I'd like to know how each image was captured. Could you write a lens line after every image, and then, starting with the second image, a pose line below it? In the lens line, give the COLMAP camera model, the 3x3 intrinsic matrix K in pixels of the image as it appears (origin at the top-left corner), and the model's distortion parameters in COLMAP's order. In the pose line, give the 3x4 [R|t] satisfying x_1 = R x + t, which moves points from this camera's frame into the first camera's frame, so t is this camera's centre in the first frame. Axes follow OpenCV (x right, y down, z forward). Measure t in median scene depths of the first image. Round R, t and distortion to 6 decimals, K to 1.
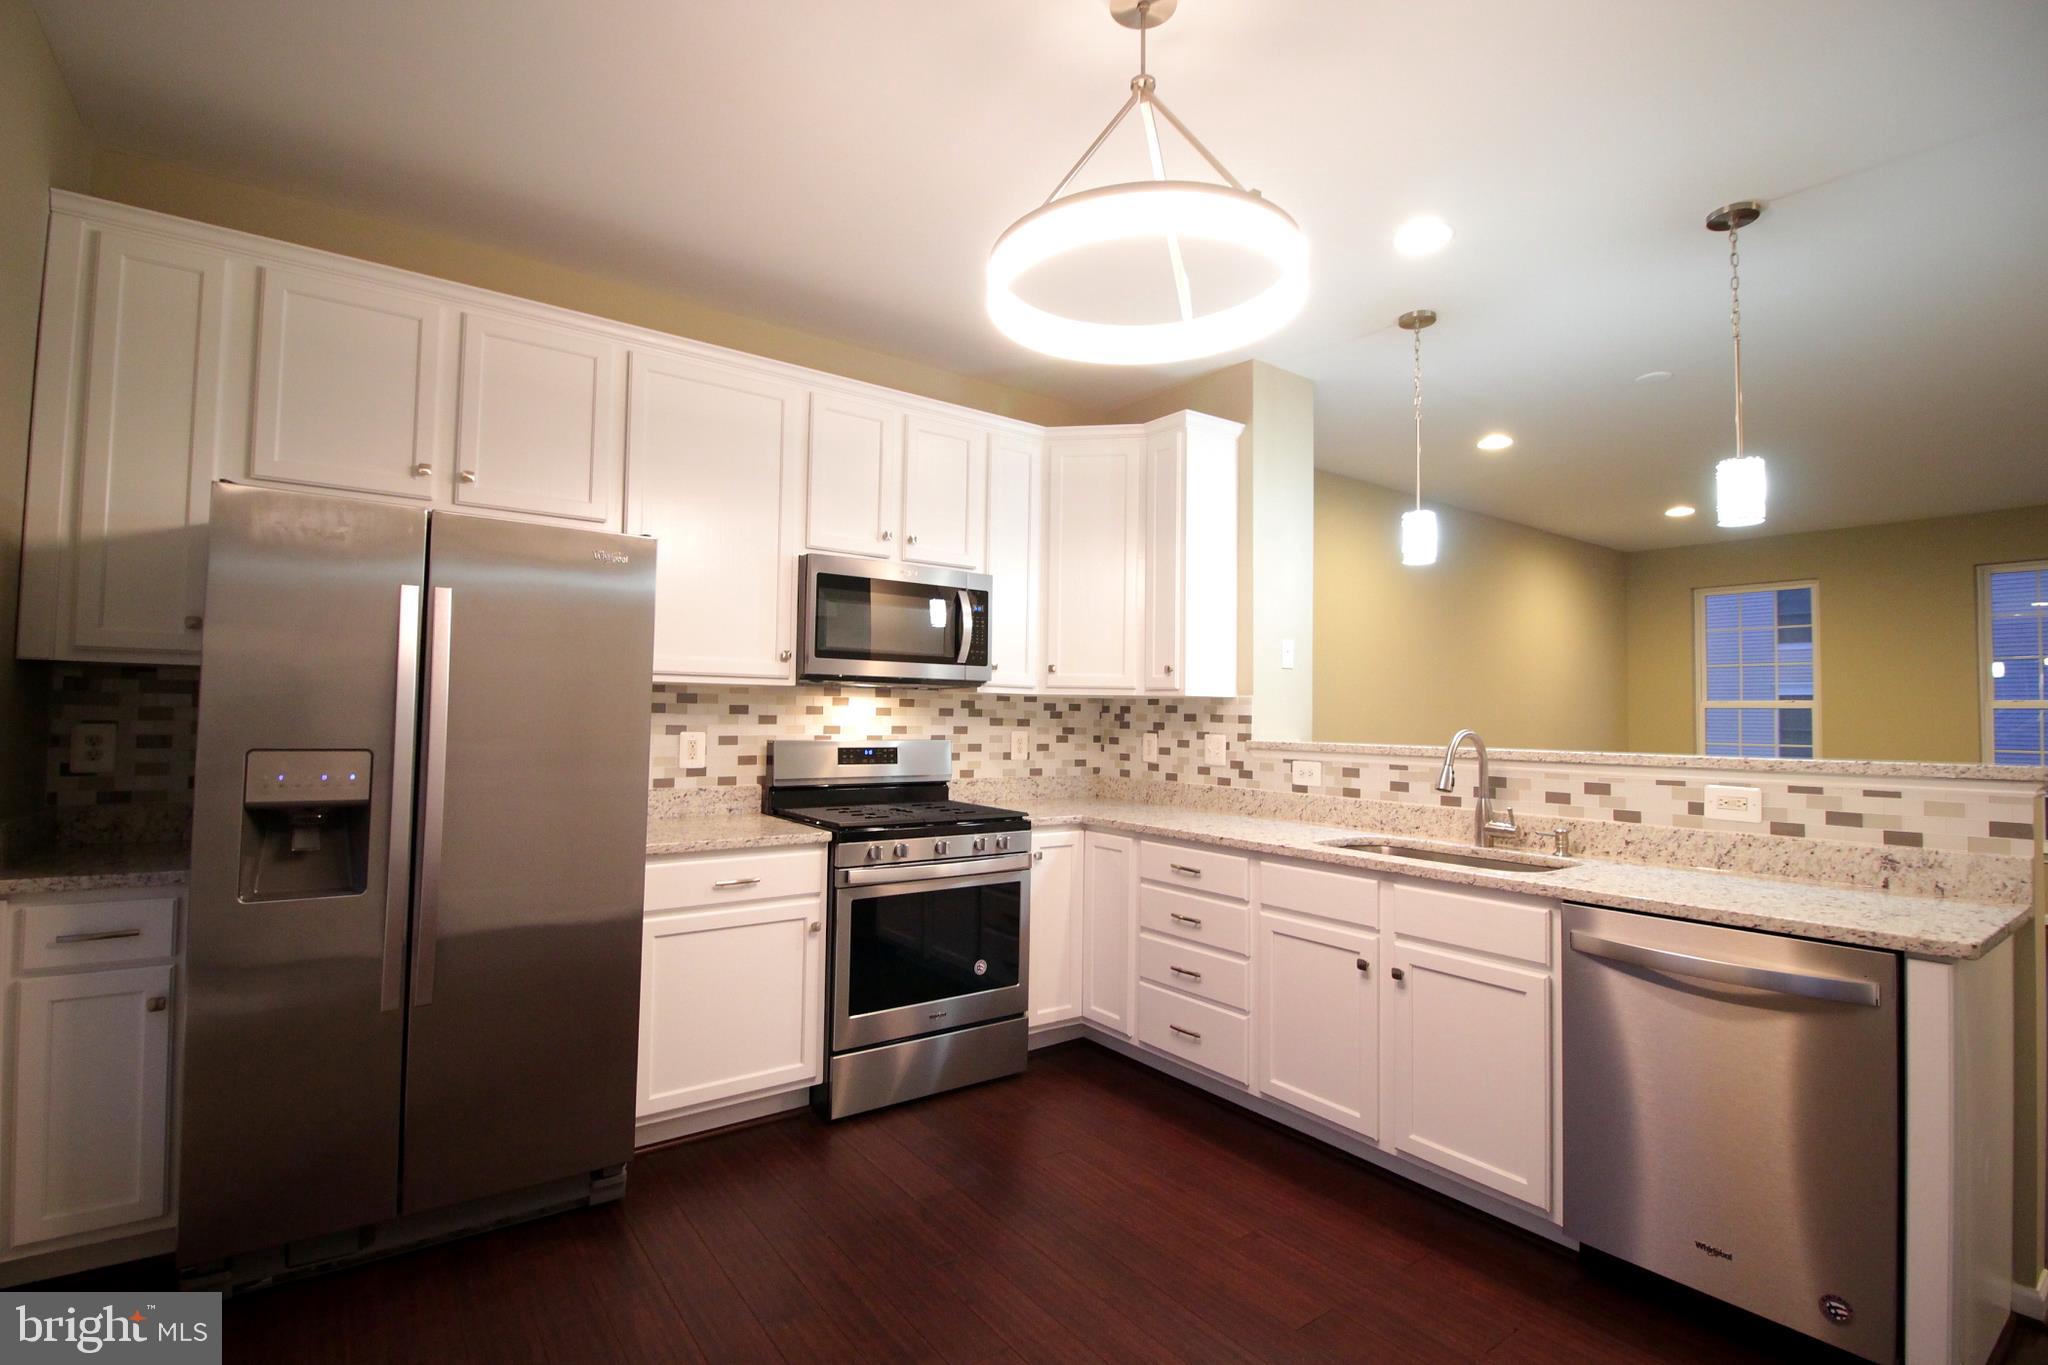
lens RADIAL K [[954.4, 0, 1022.5], [0, 954.4, 673.3], [0, 0, 1]] dist [-0.011036, -0.007026]
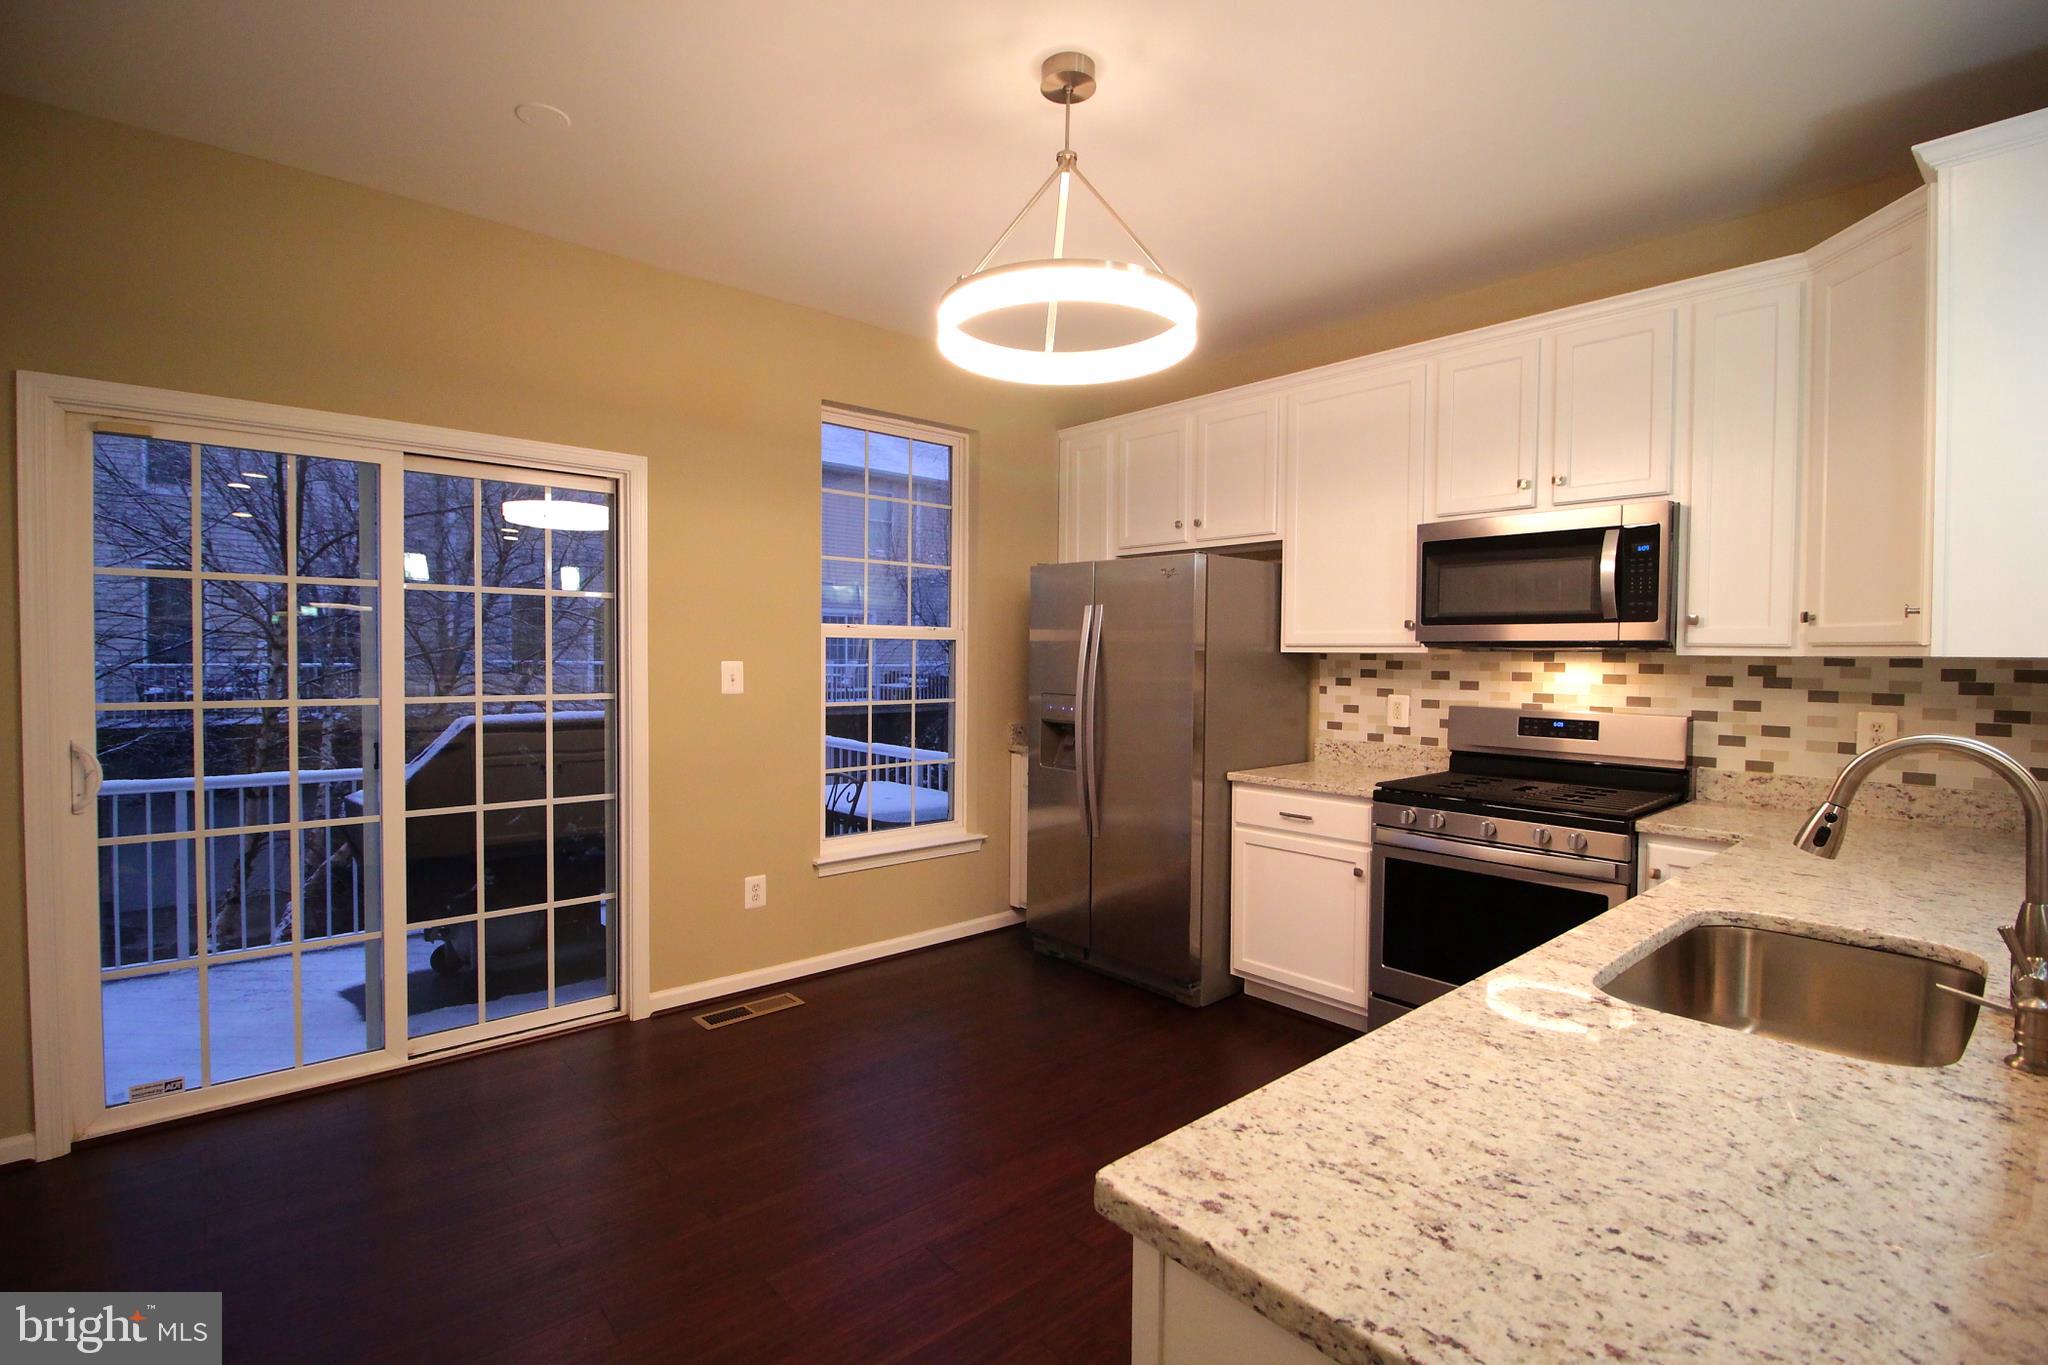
lens RADIAL K [[954.4, 0, 1023.4], [0, 954.4, 679.4], [0, 0, 1]] dist [-0.011036, -0.007026]
pose [[0.079009, 0.008499, -0.996838, 0.677094], [0.030153, 0.999486, 0.010912, 0.015804], [0.996418, -0.030920, 0.078712, 0.426180]]
